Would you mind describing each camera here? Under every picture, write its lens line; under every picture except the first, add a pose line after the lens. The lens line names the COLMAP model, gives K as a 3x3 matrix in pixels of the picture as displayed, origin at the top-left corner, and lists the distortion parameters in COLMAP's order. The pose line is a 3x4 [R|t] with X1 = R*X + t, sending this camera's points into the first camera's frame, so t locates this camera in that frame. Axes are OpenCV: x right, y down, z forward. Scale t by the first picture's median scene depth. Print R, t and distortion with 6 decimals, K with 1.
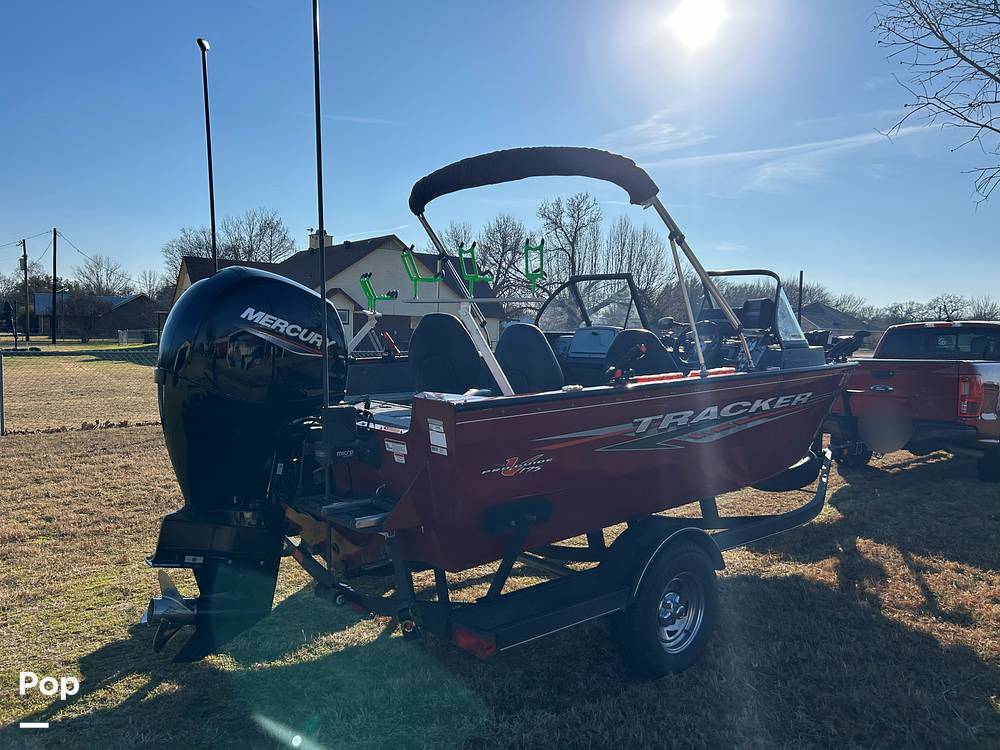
lens RADIAL K [[751.7, 0, 500.0], [0, 751.7, 375.0], [0, 0, 1]] dist [0.057780, 0.001586]
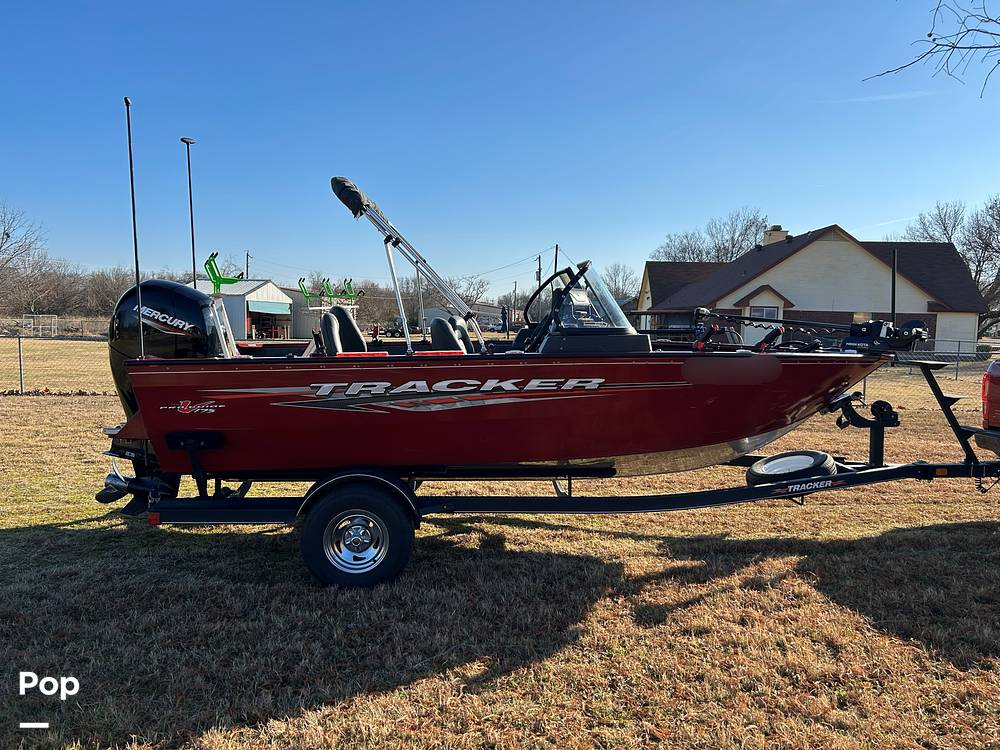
lens RADIAL K [[756.7, 0, 505.9], [0, 756.7, 375.4], [0, 0, 1]] dist [0.054287, -0.068255]
pose [[0.791830, 0.037611, -0.609582, 1.175792], [-0.037264, 0.999218, 0.013246, 0.012858], [0.609603, 0.012227, 0.792612, 0.151369]]
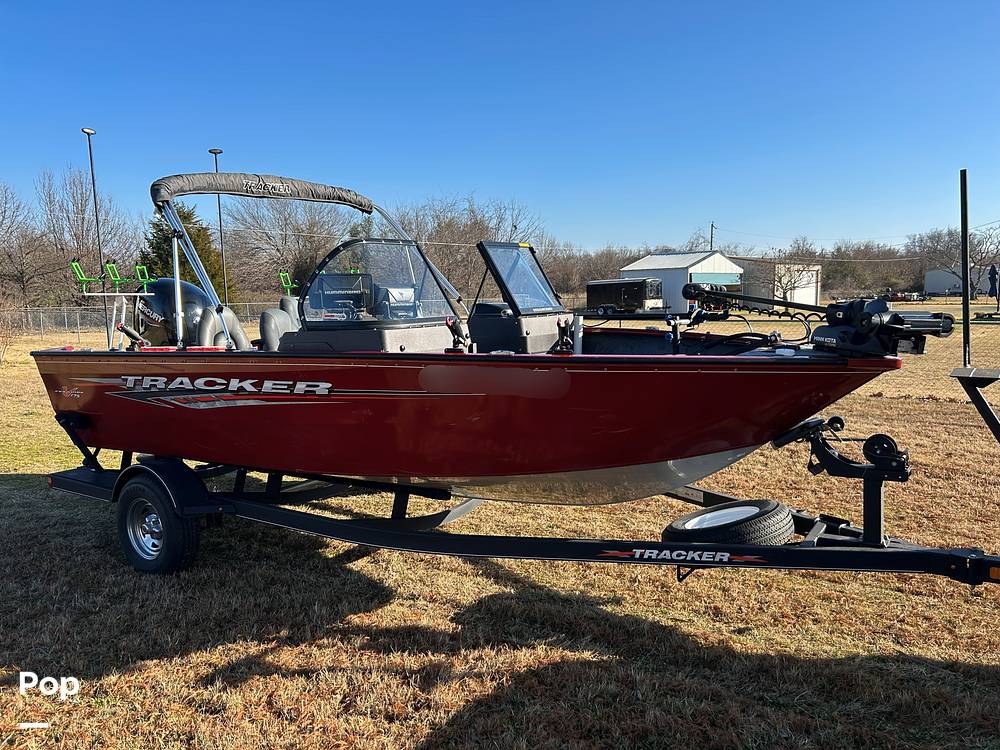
lens RADIAL K [[756.2, 0, 476.0], [0, 756.2, 379.6], [0, 0, 1]] dist [0.031726, -0.002741]
pose [[0.257140, 0.089082, -0.962259, 1.606662], [-0.036498, 0.995927, 0.082445, -0.071172], [0.965685, 0.013921, 0.259344, 1.194874]]
